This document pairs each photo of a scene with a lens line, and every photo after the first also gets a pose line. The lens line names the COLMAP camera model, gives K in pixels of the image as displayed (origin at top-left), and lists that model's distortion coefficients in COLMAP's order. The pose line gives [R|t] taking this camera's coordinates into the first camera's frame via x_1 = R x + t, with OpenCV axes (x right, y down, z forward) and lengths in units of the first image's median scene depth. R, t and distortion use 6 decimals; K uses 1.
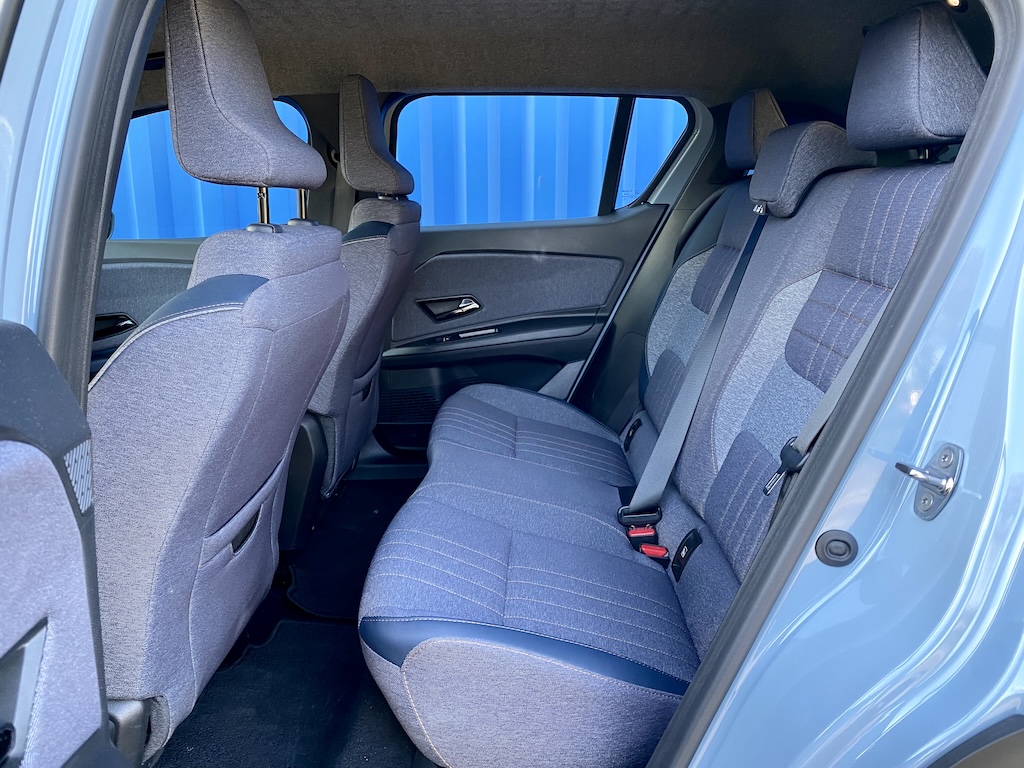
lens RADIAL K [[761.8, 0, 516.8], [0, 761.8, 406.9], [0, 0, 1]] dist [0.052085, -0.055656]
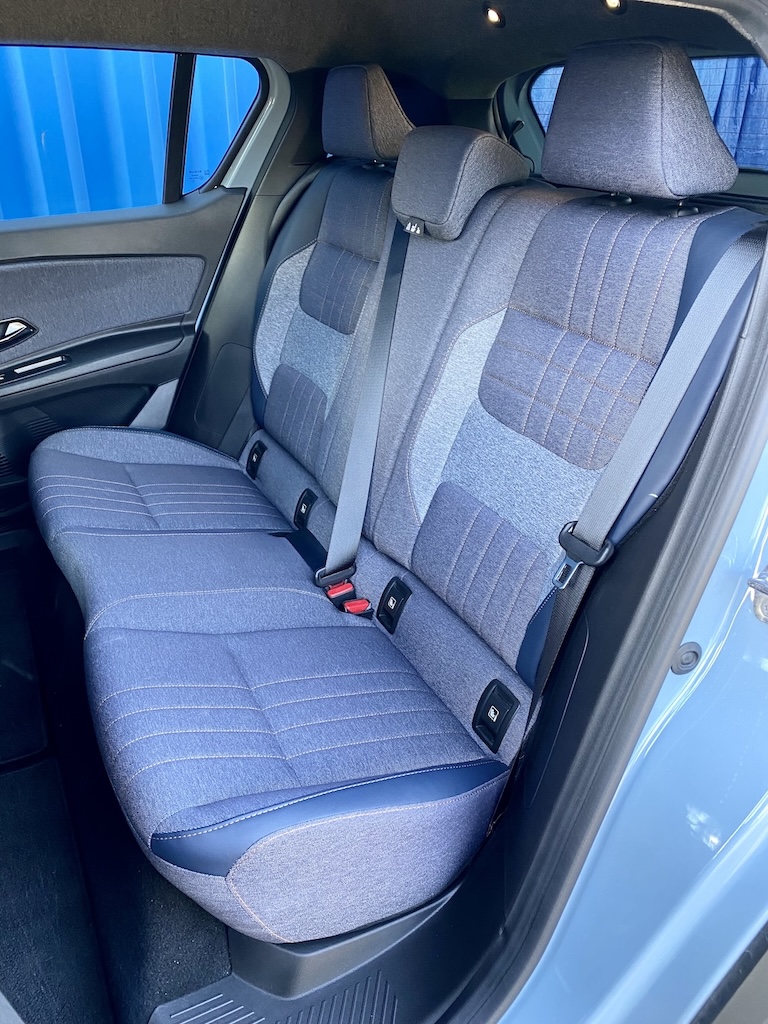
lens RADIAL K [[761.8, 0, 382.6], [0, 761.8, 536.2], [0, 0, 1]] dist [0.052085, -0.055656]
pose [[0.883077, -0.232064, 0.407825, -0.165702], [0.126792, 0.954822, 0.268774, -0.152442], [-0.451773, -0.185639, 0.872605, 0.149218]]
